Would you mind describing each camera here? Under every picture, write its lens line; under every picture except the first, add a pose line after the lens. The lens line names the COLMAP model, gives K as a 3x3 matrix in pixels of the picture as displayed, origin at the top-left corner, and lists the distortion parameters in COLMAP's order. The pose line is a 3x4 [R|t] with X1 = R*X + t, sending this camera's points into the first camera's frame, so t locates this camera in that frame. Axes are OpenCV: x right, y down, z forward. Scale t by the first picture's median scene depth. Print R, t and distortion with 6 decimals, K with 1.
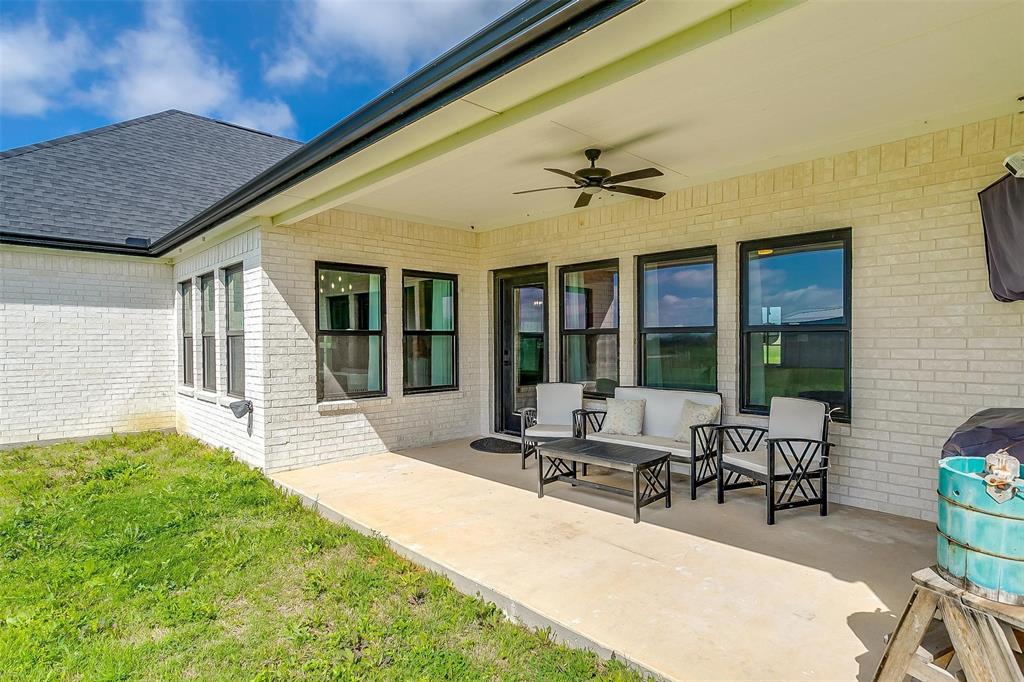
lens RADIAL K [[528.3, 0, 512.0], [0, 528.3, 341.0], [0, 0, 1]] dist [-0.029694, 0.000169]
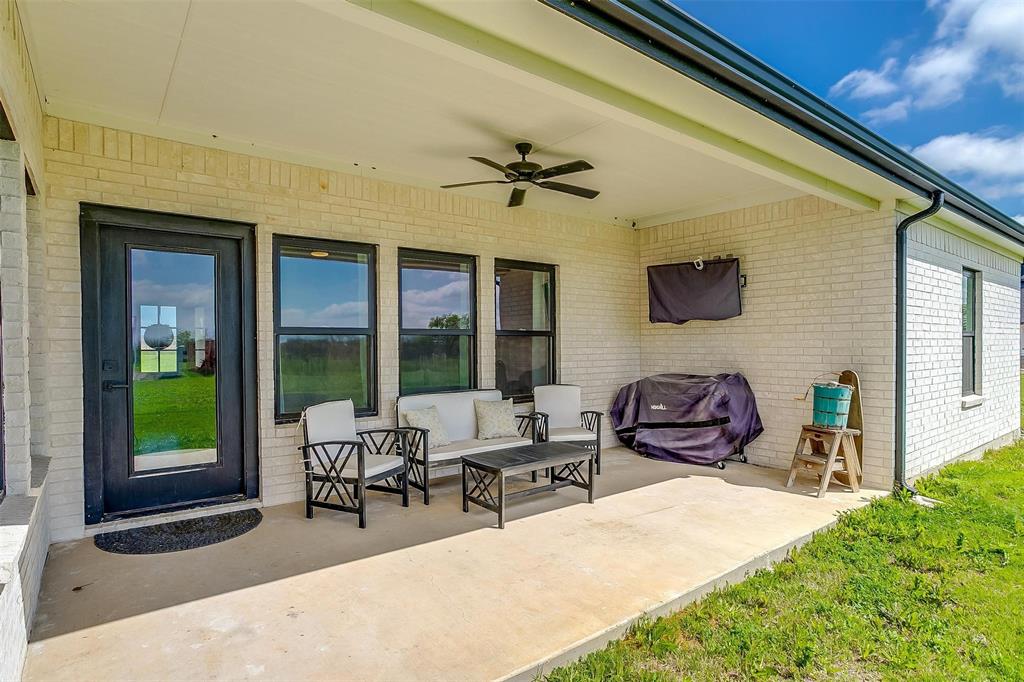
lens RADIAL K [[549.0, 0, 512.0], [0, 549.0, 341.0], [0, 0, 1]] dist [-0.001053, 0.000011]
pose [[0.107882, 0.006181, 0.994145, -0.841968], [0.008545, 0.999938, -0.007144, 0.003782], [-0.994127, 0.009266, 0.107822, 0.914244]]
